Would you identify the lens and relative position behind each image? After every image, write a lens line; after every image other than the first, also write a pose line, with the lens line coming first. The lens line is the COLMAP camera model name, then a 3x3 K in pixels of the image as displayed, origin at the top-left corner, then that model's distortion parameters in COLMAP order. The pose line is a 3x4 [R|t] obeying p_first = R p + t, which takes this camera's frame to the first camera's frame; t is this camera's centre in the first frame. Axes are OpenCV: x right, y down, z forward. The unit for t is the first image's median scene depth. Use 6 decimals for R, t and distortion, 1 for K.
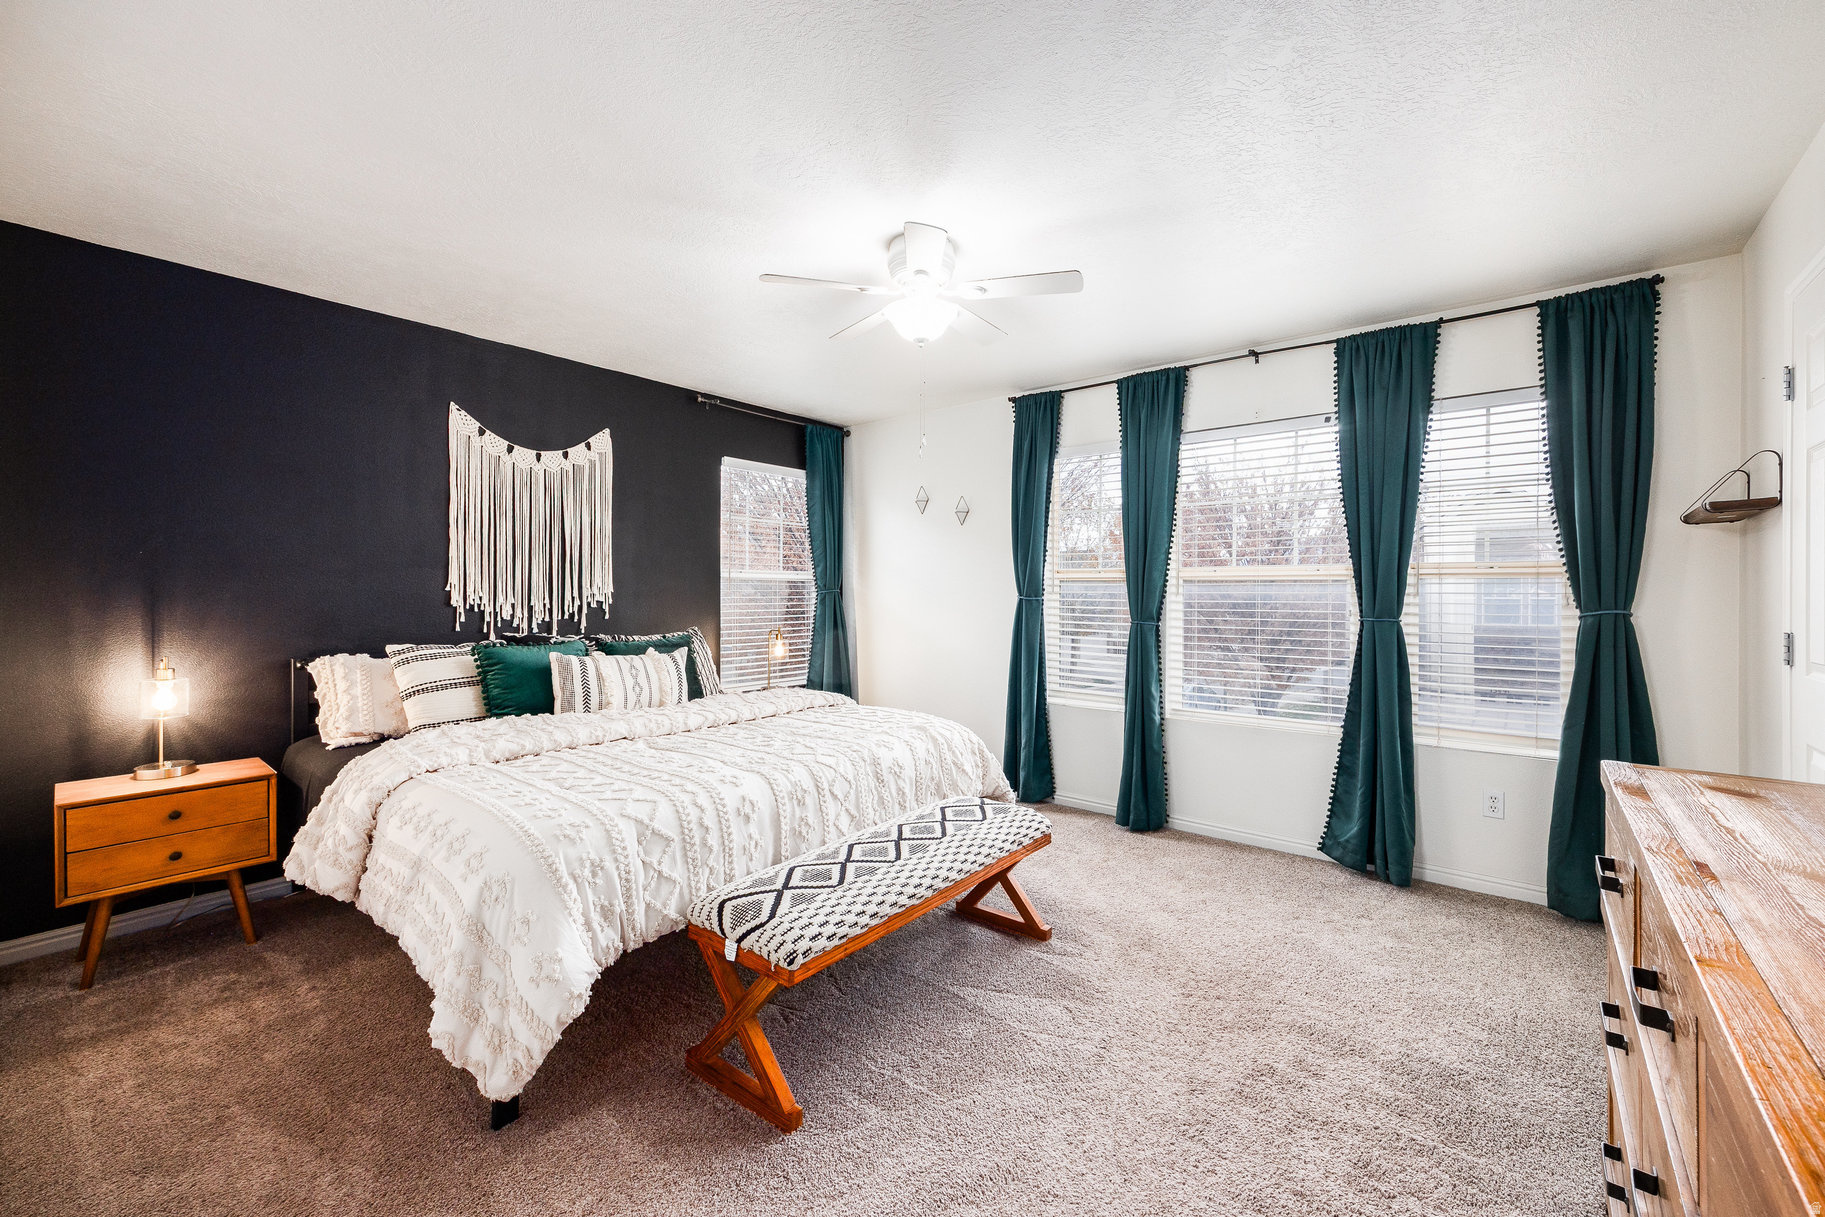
lens RADIAL K [[703.7, 0, 916.3], [0, 703.7, 593.9], [0, 0, 1]] dist [-0.012337, 0.000474]
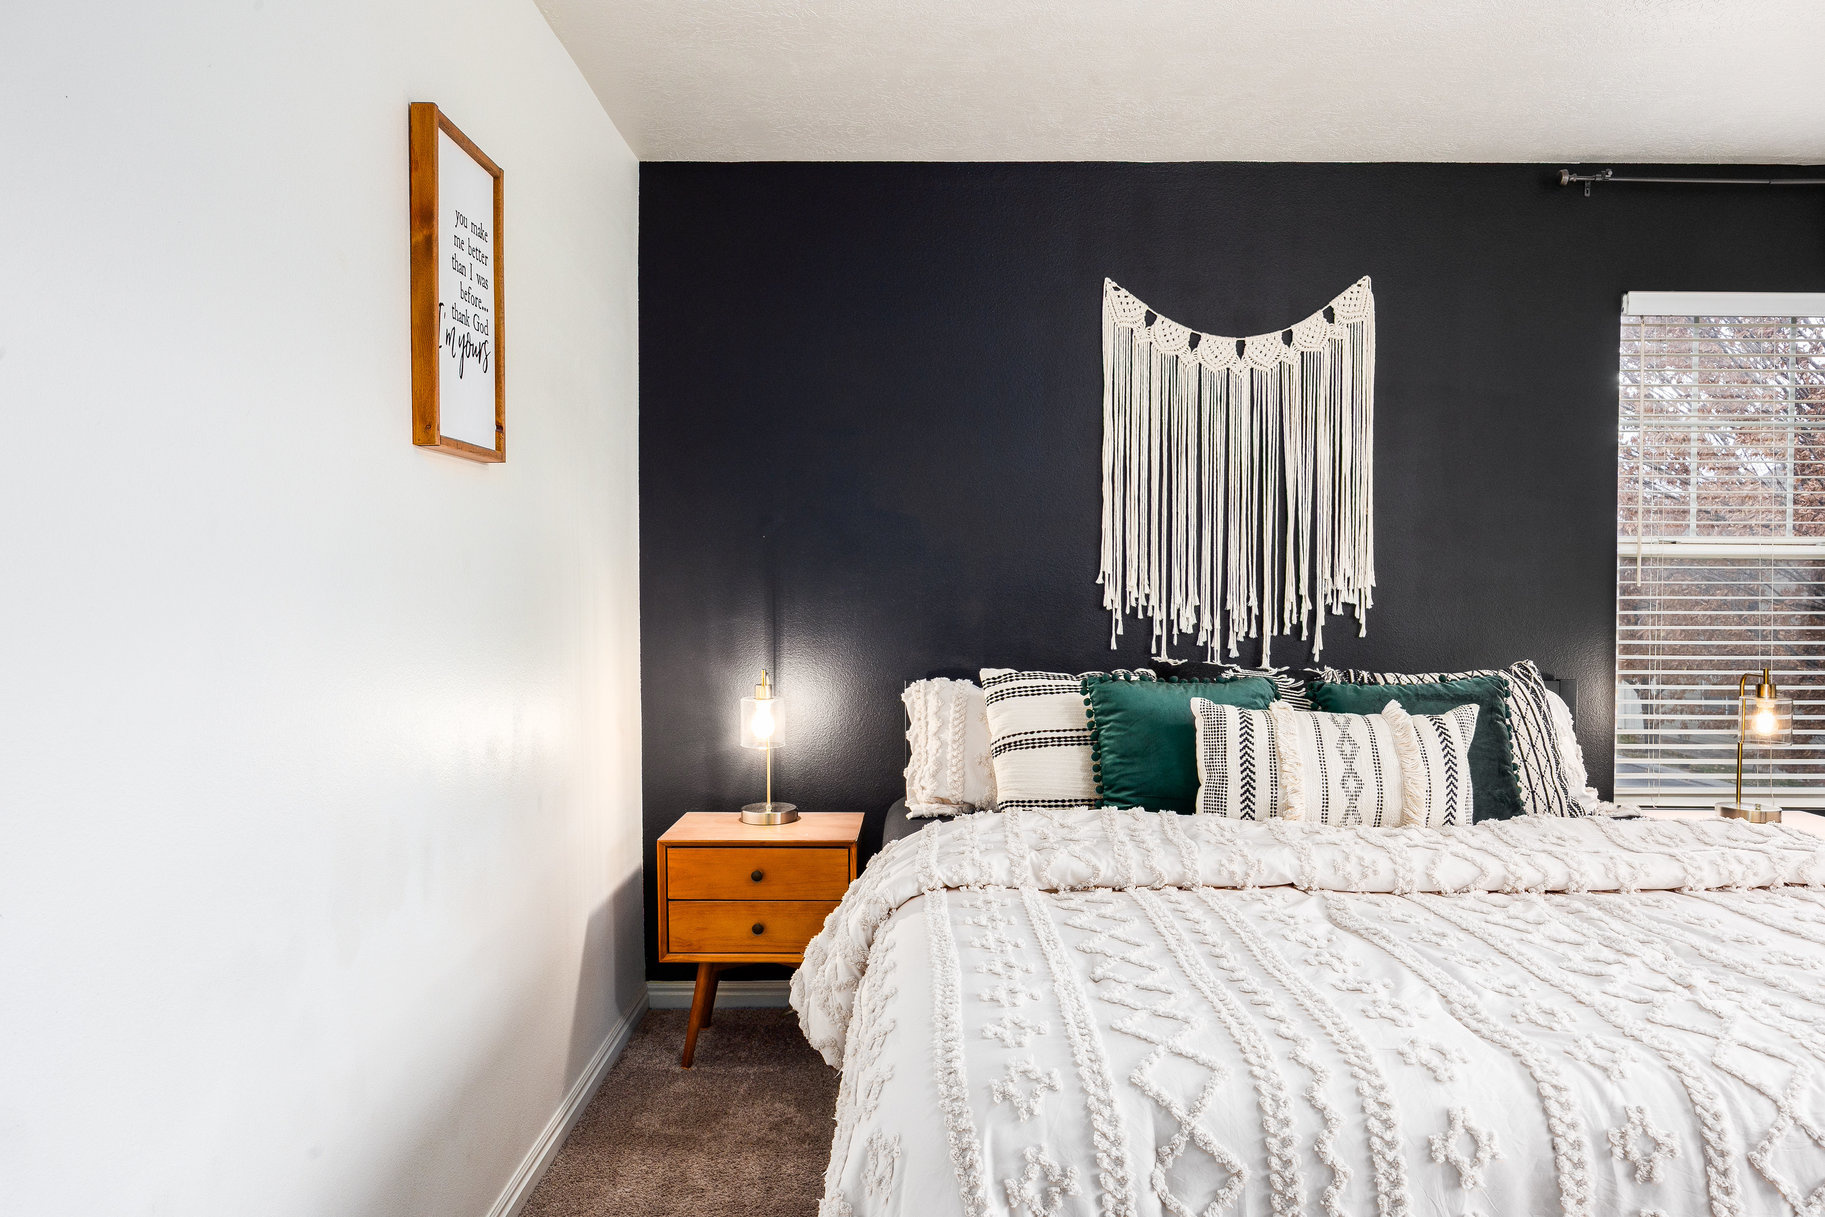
lens RADIAL K [[1194.7, 0, 904.4], [0, 1194.7, 611.5], [0, 0, 1]] dist [-0.010627, 0.004339]
pose [[0.642543, 0.015913, -0.766085, 0.040396], [-0.002373, 0.999821, 0.018777, -0.000021], [0.766246, -0.010247, 0.642465, 0.237428]]
